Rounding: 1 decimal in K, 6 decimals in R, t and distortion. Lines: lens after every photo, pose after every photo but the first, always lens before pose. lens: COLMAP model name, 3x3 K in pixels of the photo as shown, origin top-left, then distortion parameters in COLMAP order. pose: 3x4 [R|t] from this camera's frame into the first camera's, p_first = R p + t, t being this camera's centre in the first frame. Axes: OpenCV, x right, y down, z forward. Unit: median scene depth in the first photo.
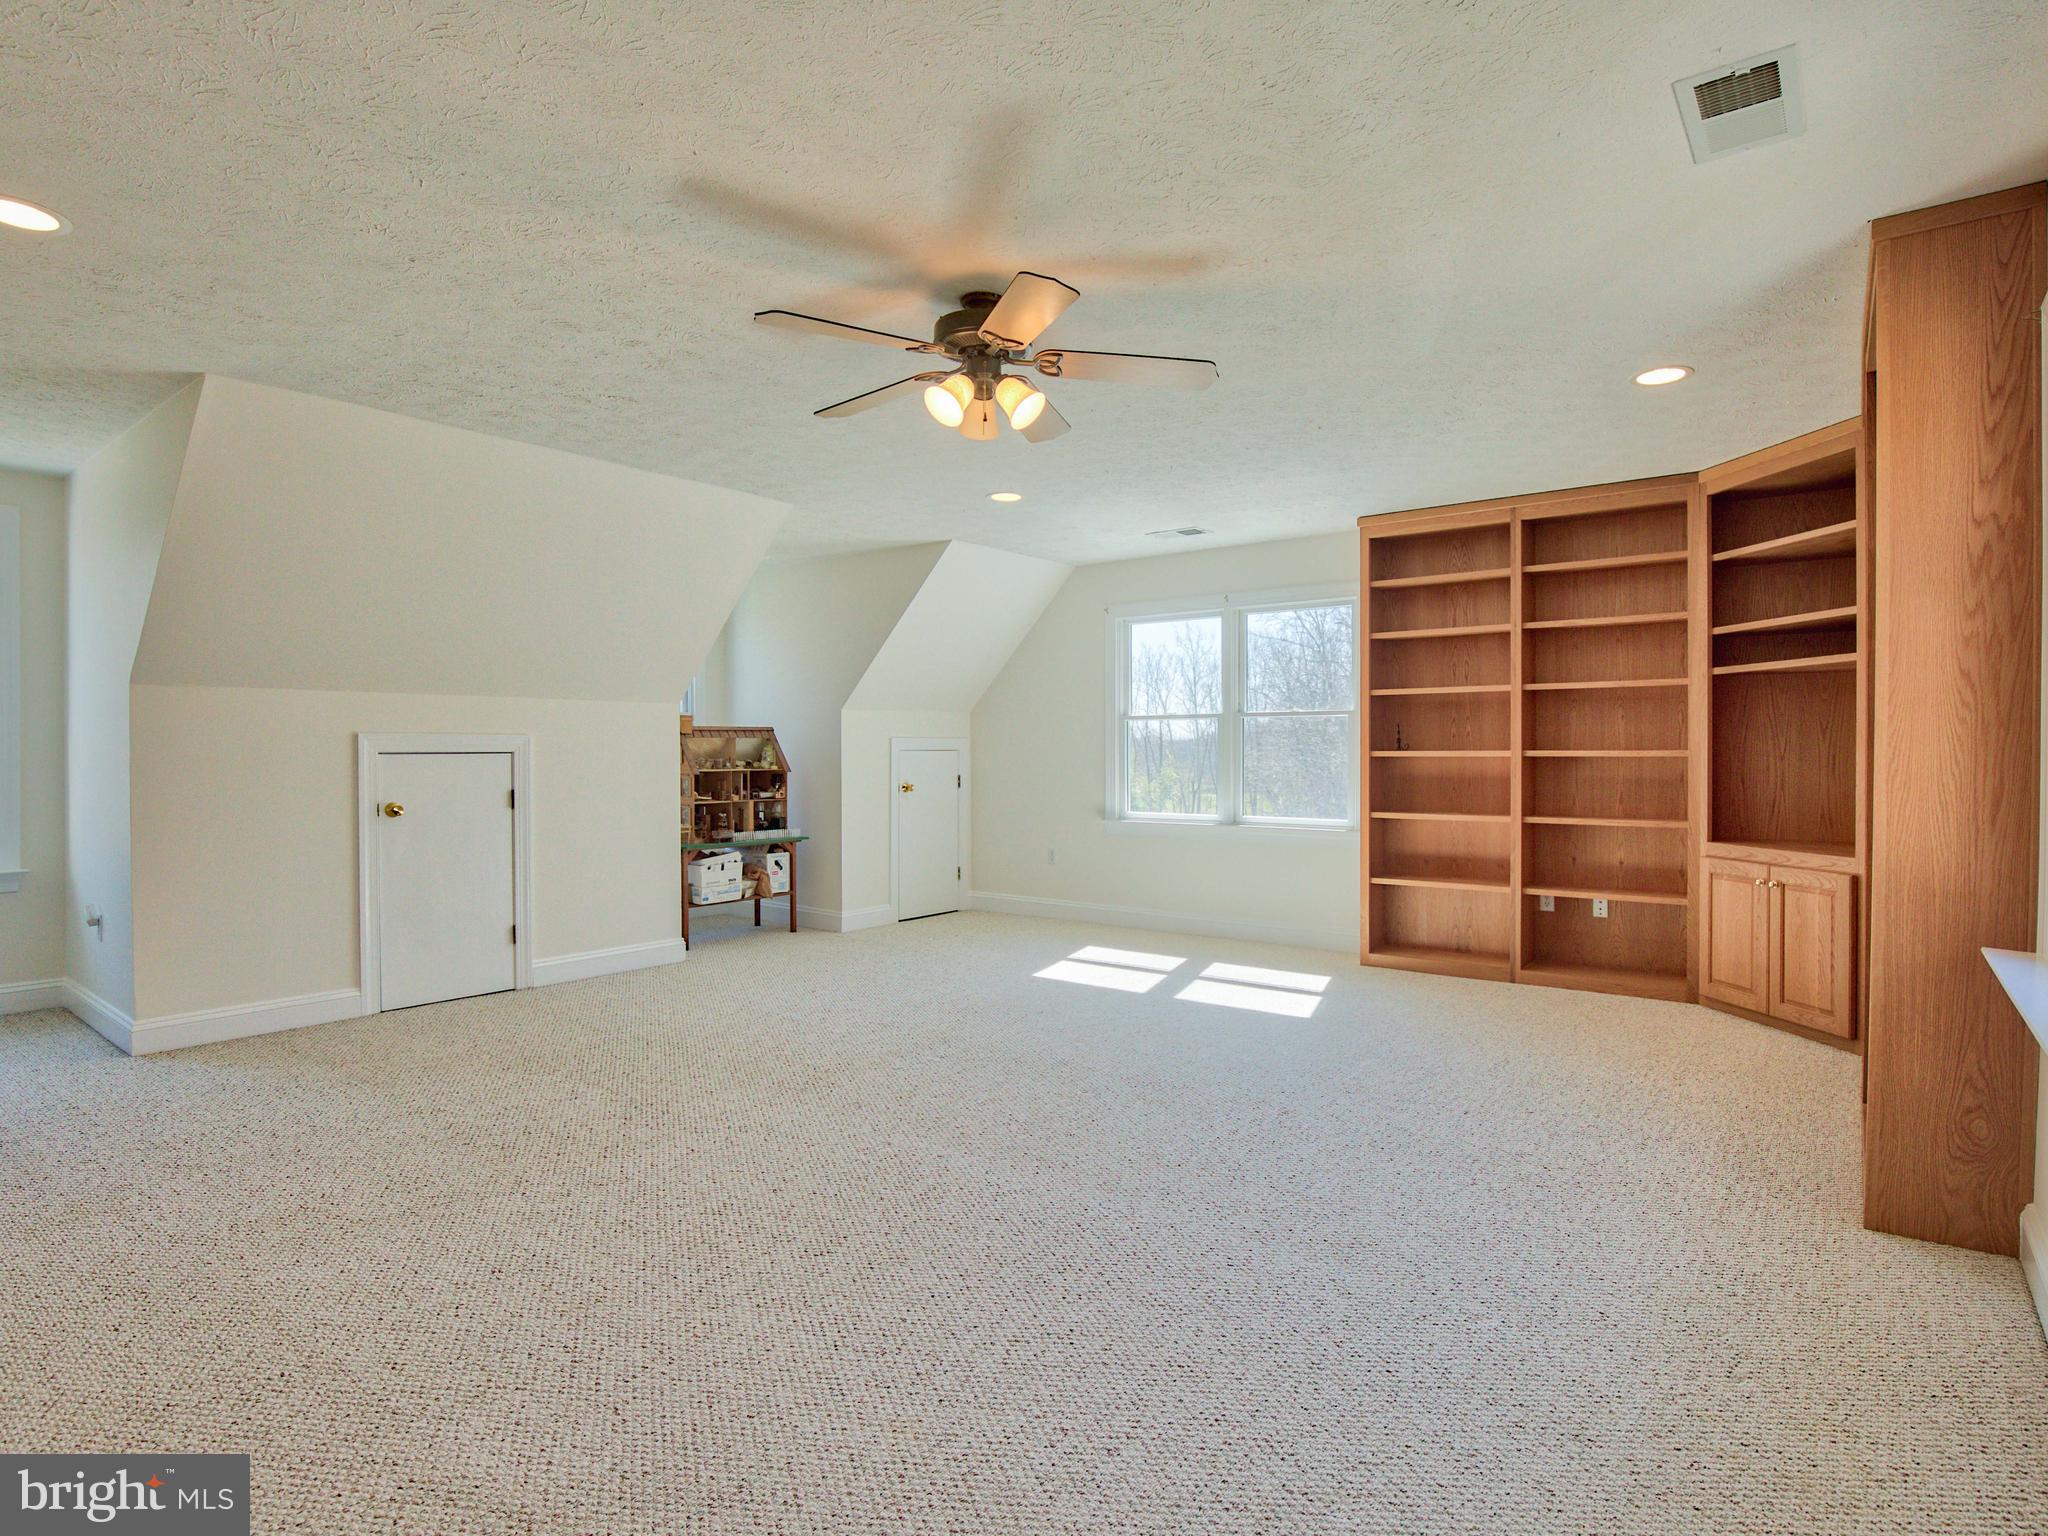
lens RADIAL K [[1055.0, 0, 1033.6], [0, 1055.0, 762.4], [0, 0, 1]] dist [-0.031443, 0.000471]
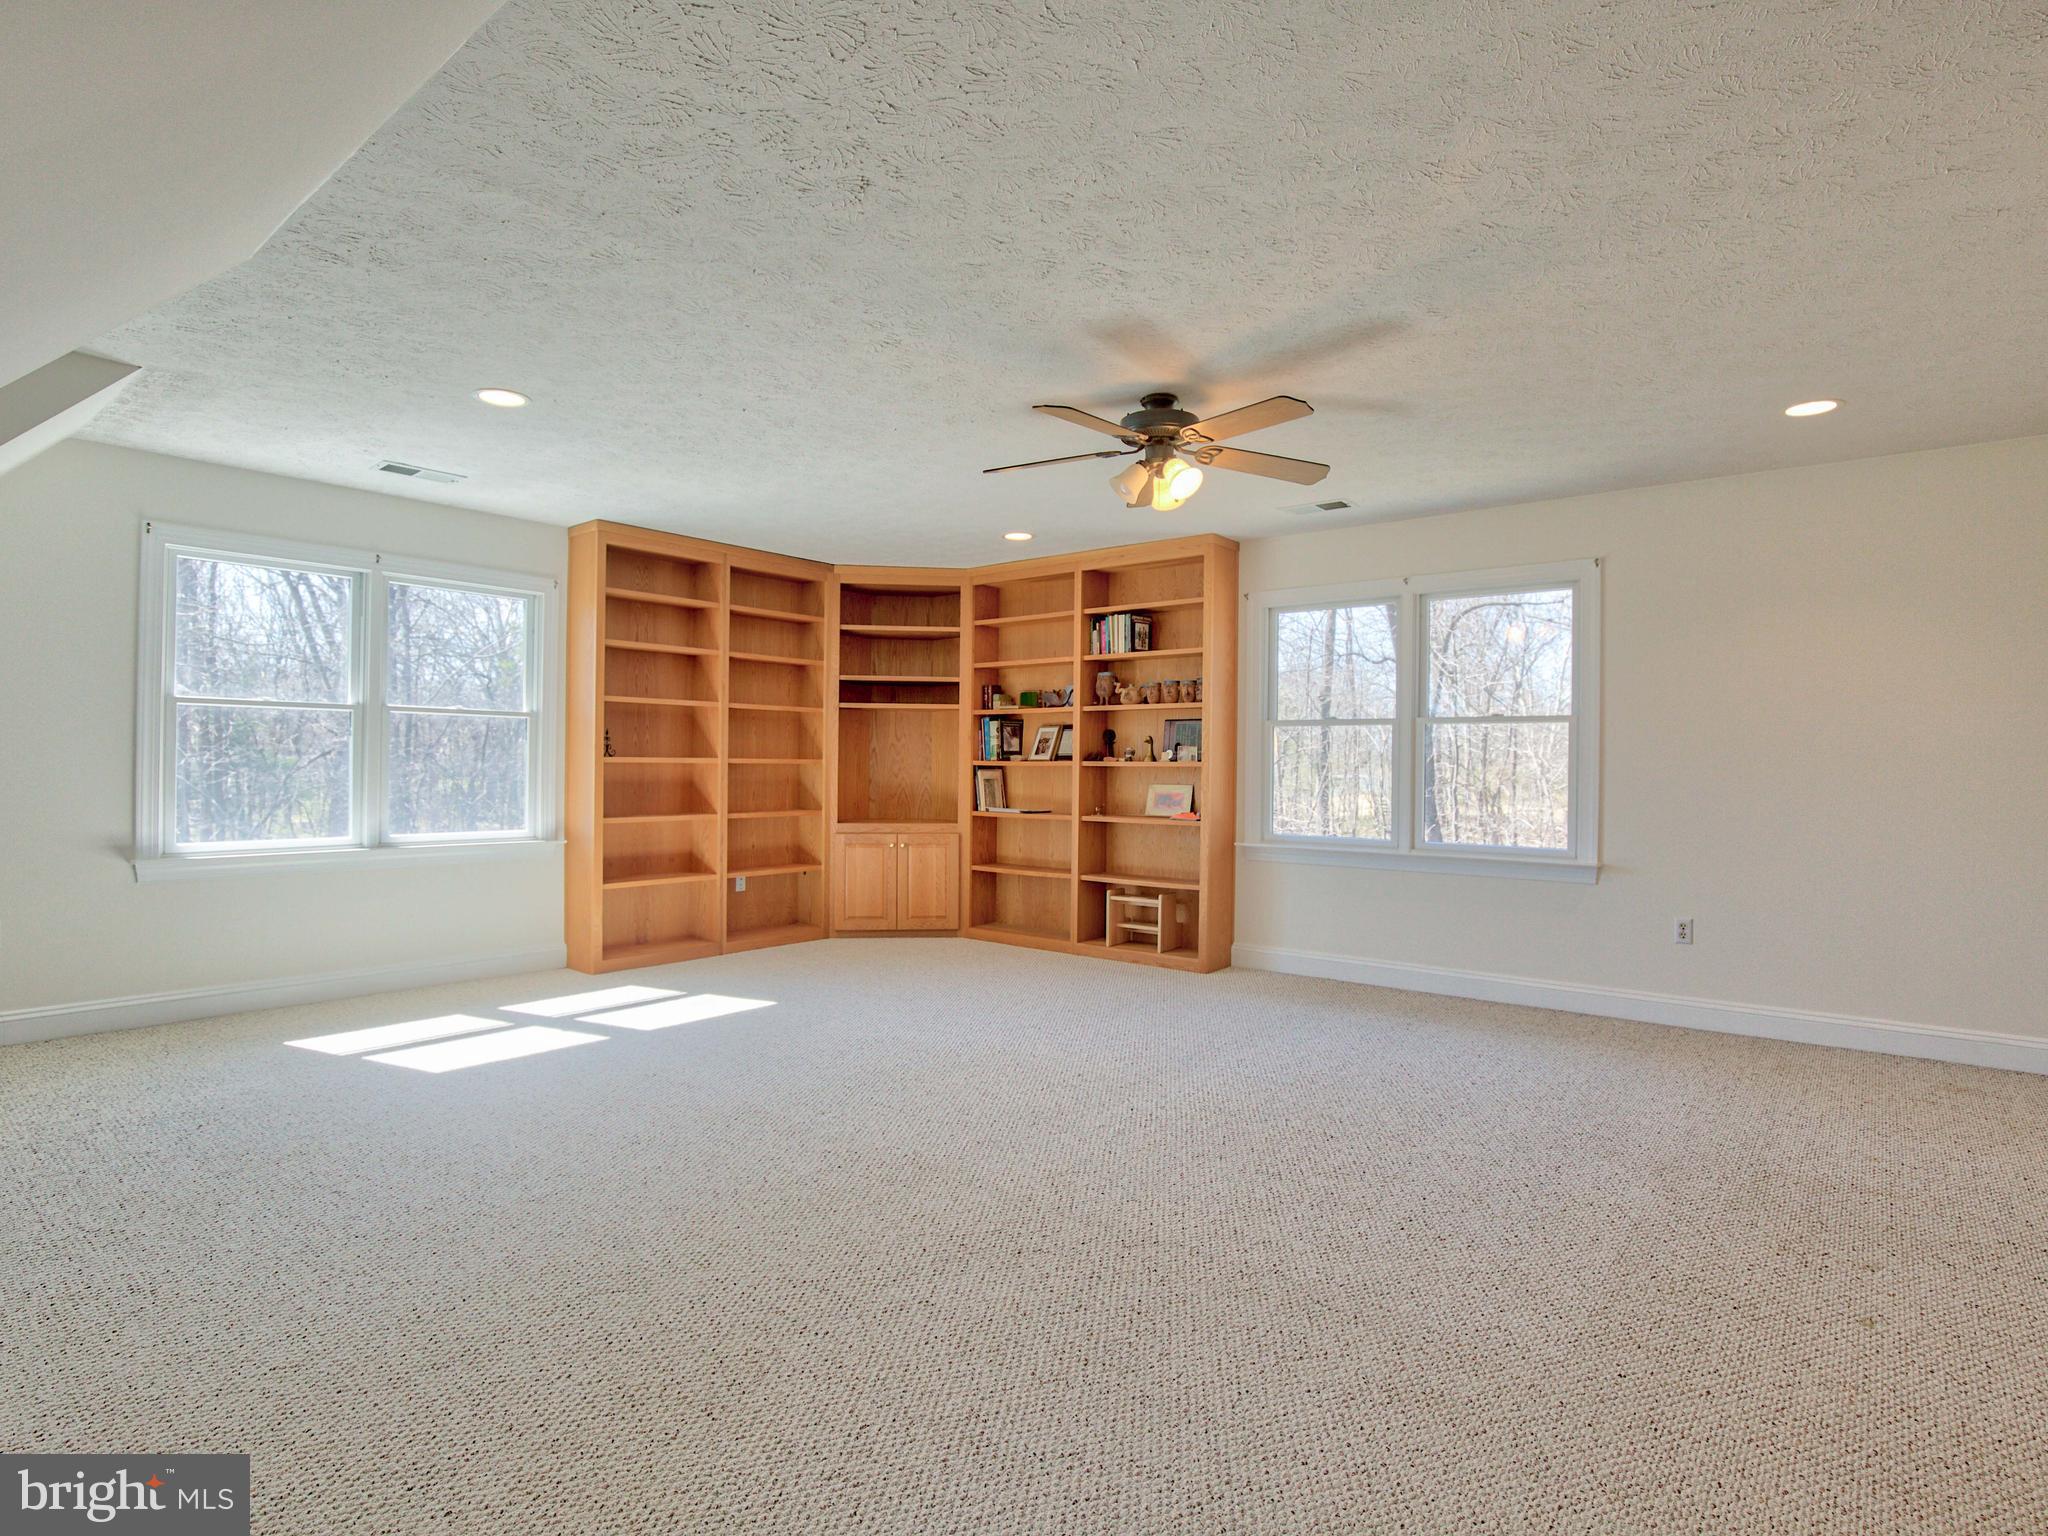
lens RADIAL K [[1055.0, 0, 1033.6], [0, 1055.0, 762.4], [0, 0, 1]] dist [-0.031443, 0.000471]
pose [[0.029352, 0.002849, 0.999565, -0.718614], [-0.000896, 0.999996, -0.002824, -0.003548], [-0.999569, -0.000813, 0.029354, 0.615261]]
